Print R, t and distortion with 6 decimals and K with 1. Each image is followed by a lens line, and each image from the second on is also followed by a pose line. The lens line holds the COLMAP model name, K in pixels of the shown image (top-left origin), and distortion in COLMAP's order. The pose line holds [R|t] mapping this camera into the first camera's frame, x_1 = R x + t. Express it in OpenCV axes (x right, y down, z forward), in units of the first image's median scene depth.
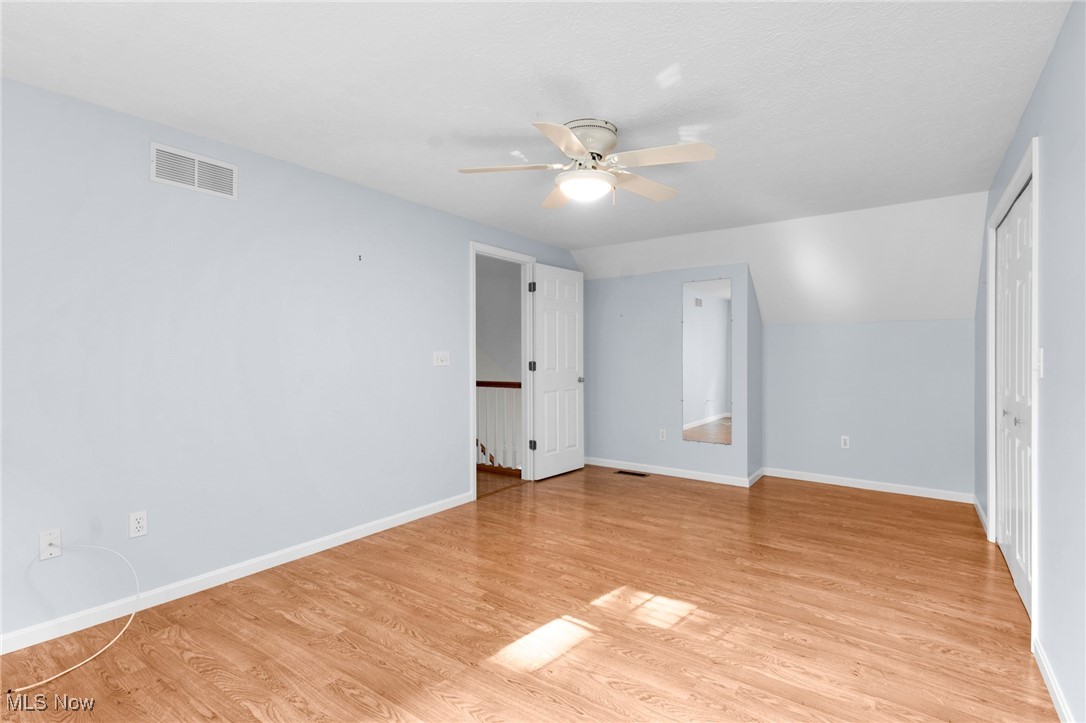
lens RADIAL K [[520.2, 0, 541.2], [0, 520.2, 358.4], [0, 0, 1]] dist [-0.004232, -0.001208]
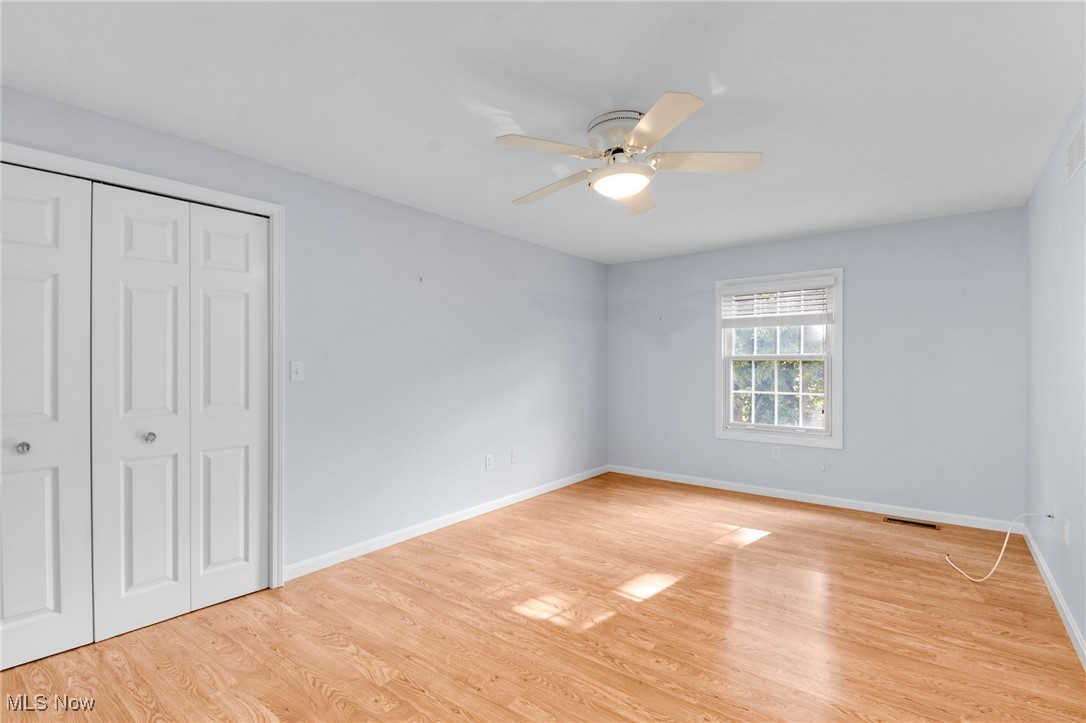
lens RADIAL K [[520.2, 0, 544.4], [0, 520.2, 360.2], [0, 0, 1]] dist [-0.004232, -0.001208]
pose [[-0.999200, -0.001480, 0.039974, 0.197799], [-0.001515, 0.999998, -0.000845, -0.011780], [-0.039972, -0.000905, -0.999200, 2.044828]]
